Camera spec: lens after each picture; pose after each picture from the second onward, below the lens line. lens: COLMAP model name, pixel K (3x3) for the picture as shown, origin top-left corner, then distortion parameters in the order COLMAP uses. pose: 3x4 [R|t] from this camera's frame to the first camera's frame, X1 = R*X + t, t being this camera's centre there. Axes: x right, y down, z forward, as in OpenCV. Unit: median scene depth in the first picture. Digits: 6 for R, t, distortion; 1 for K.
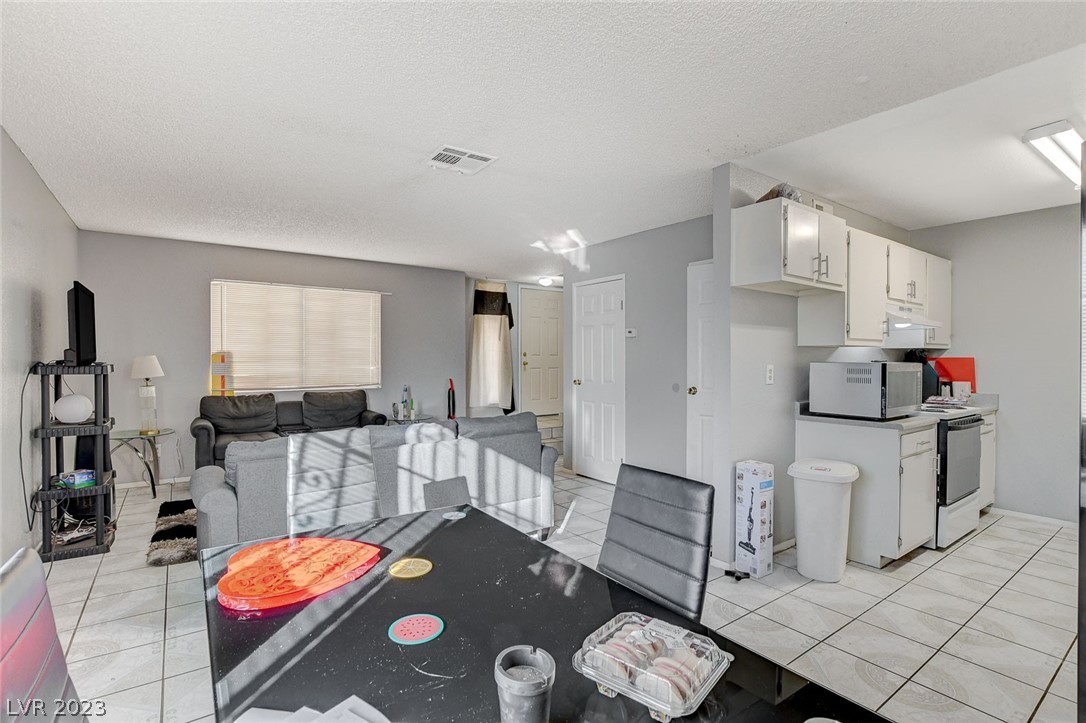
lens RADIAL K [[514.4, 0, 537.7], [0, 514.4, 363.9], [0, 0, 1]] dist [-0.019554, 0.004648]
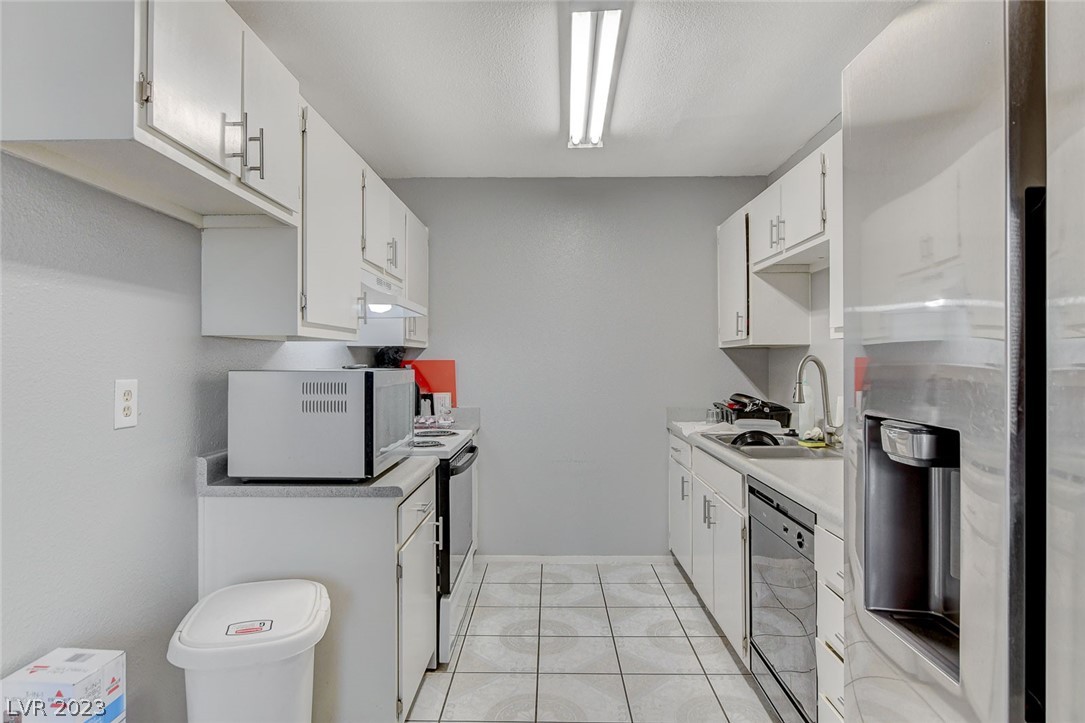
lens RADIAL K [[590.3, 0, 542.0], [0, 590.3, 362.9], [0, 0, 1]] dist [-0.021498, 0.001020]
pose [[0.581312, -0.003605, 0.813673, 0.263573], [0.008569, 0.999962, -0.001692, -0.006863], [-0.813636, 0.007956, 0.581321, 0.456013]]
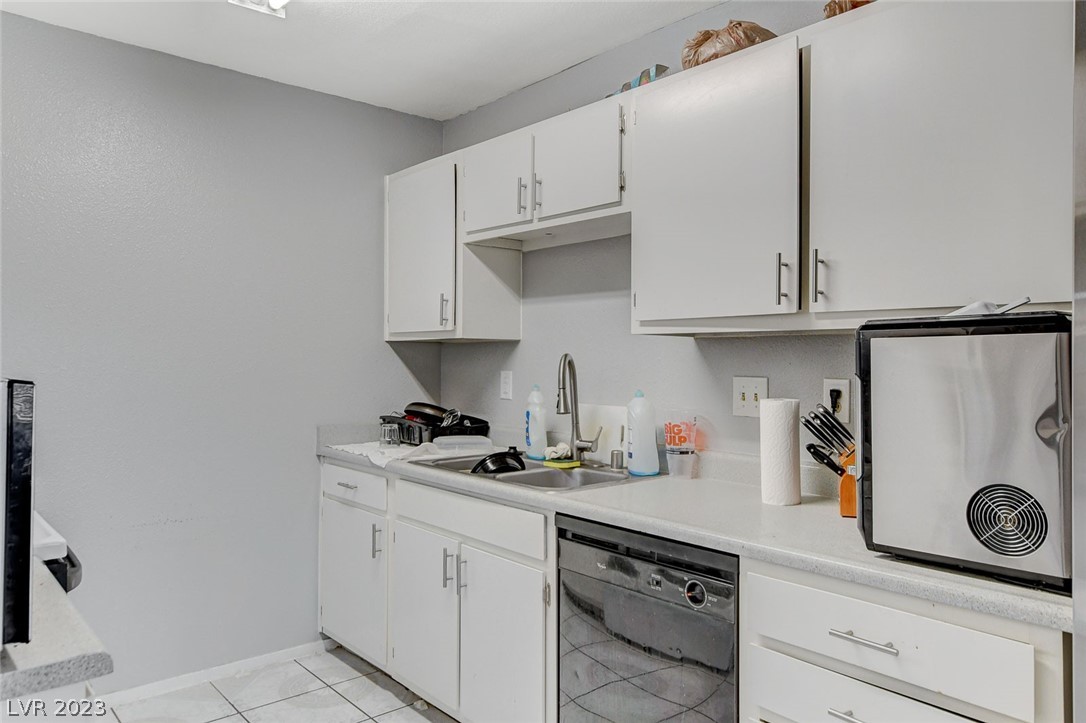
lens RADIAL K [[742.9, 0, 504.9], [0, 742.9, 354.8], [0, 0, 1]] dist [-0.003944, 0.005044]
pose [[-0.081120, 0.003277, 0.996699, 0.327161], [0.002664, 0.999992, -0.003071, -0.012382], [-0.996701, 0.002406, -0.081128, 0.775337]]
